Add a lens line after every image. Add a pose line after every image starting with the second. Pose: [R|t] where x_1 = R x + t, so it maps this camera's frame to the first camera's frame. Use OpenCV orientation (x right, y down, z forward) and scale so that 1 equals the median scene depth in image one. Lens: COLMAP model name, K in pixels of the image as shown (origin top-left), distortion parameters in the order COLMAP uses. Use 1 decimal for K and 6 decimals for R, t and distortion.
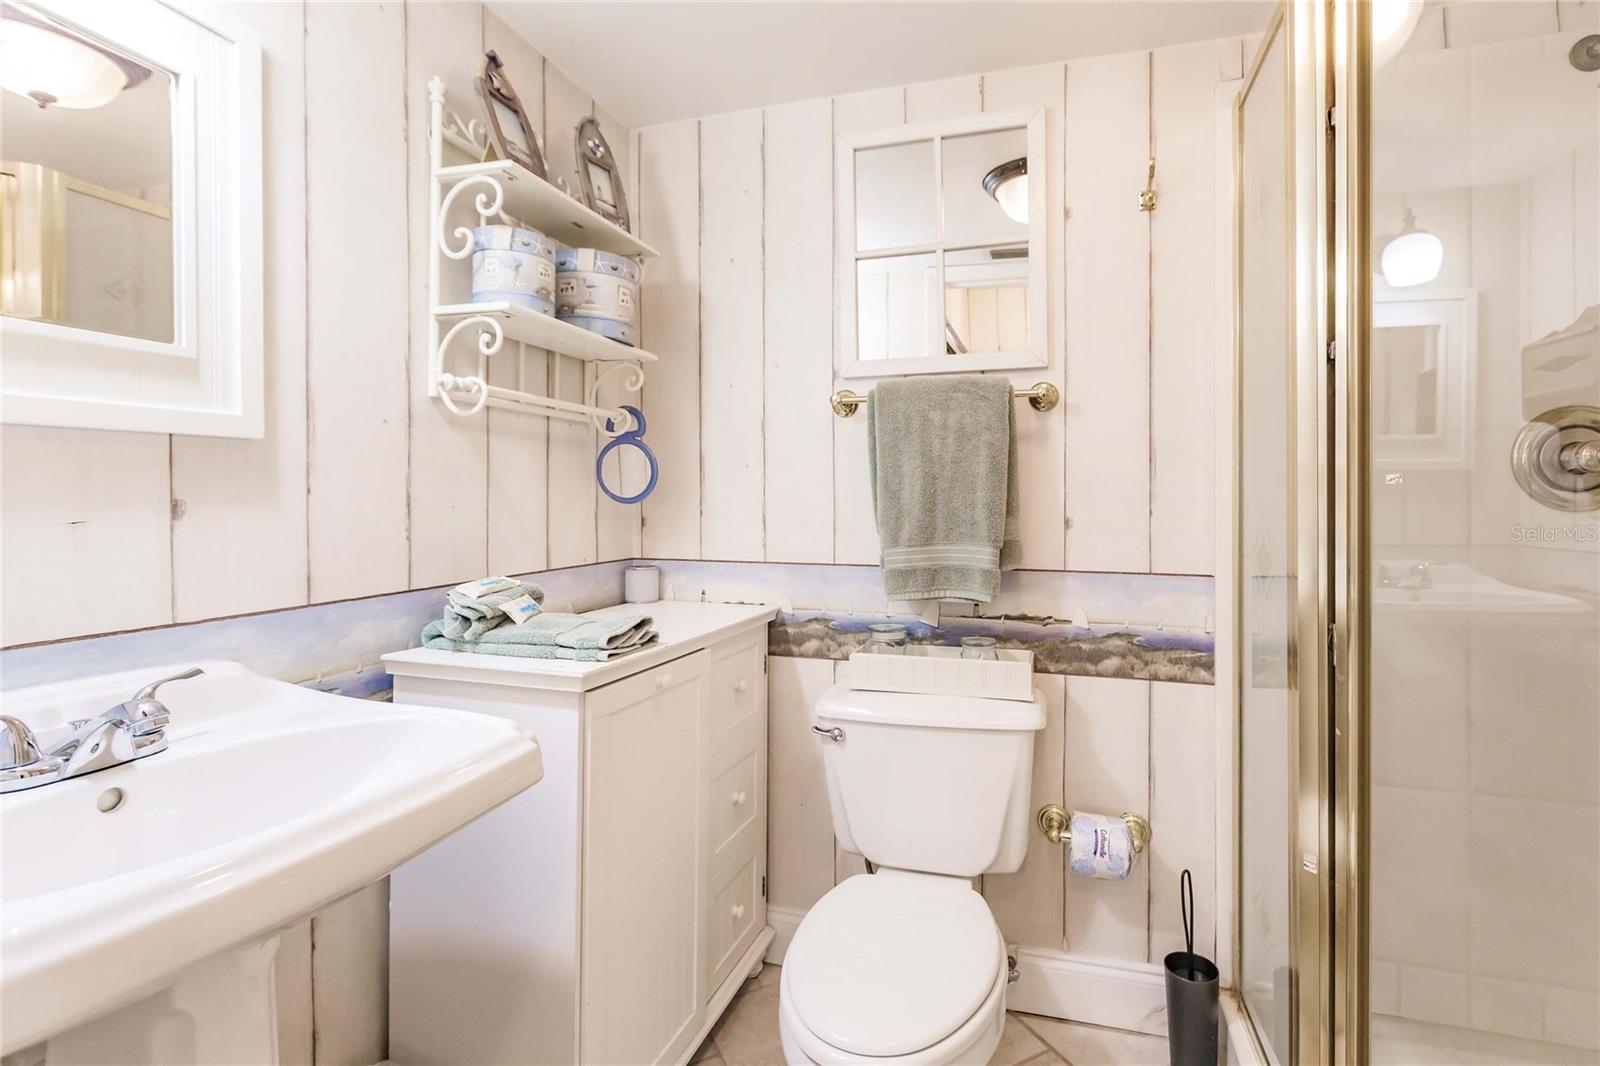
lens RADIAL K [[722.9, 0, 857.6], [0, 722.9, 511.1], [0, 0, 1]] dist [-0.002101, 0.000271]
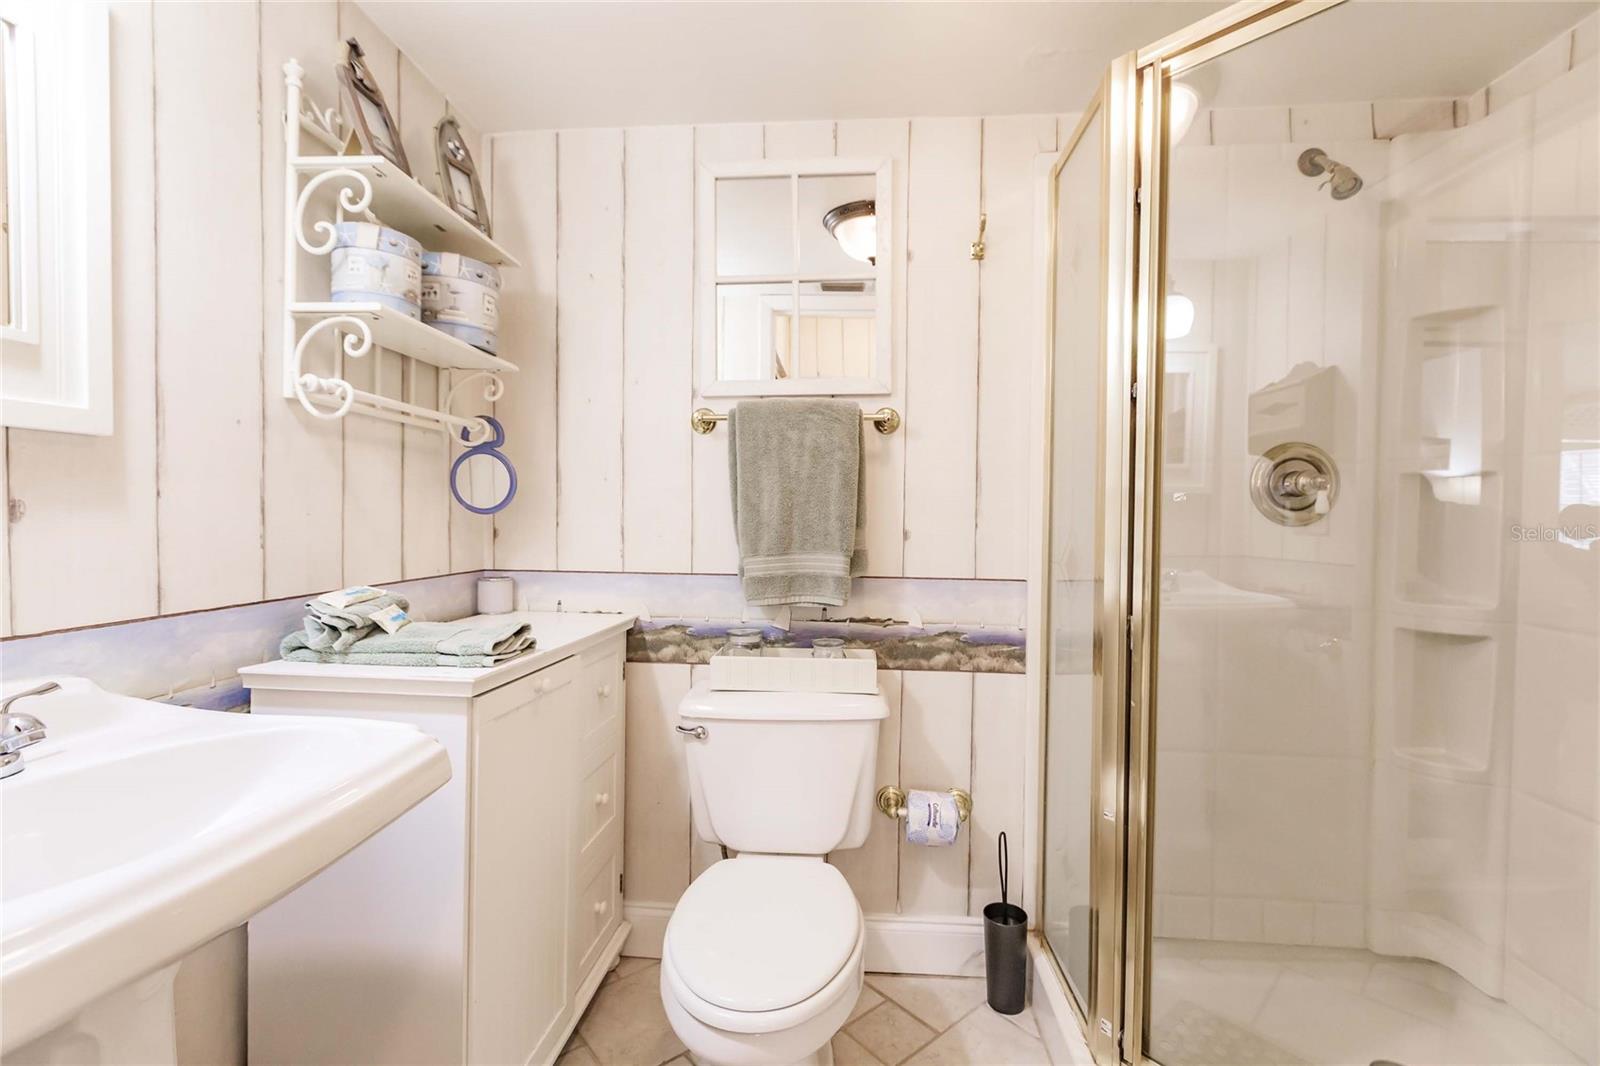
lens RADIAL K [[722.9, 0, 759.2], [0, 722.9, 550.9], [0, 0, 1]] dist [-0.002101, 0.000271]
pose [[0.980929, 0.000396, 0.194365, -0.153826], [-0.004654, 0.999759, 0.021449, 0.018757], [-0.194310, -0.021944, 0.980695, -0.056199]]
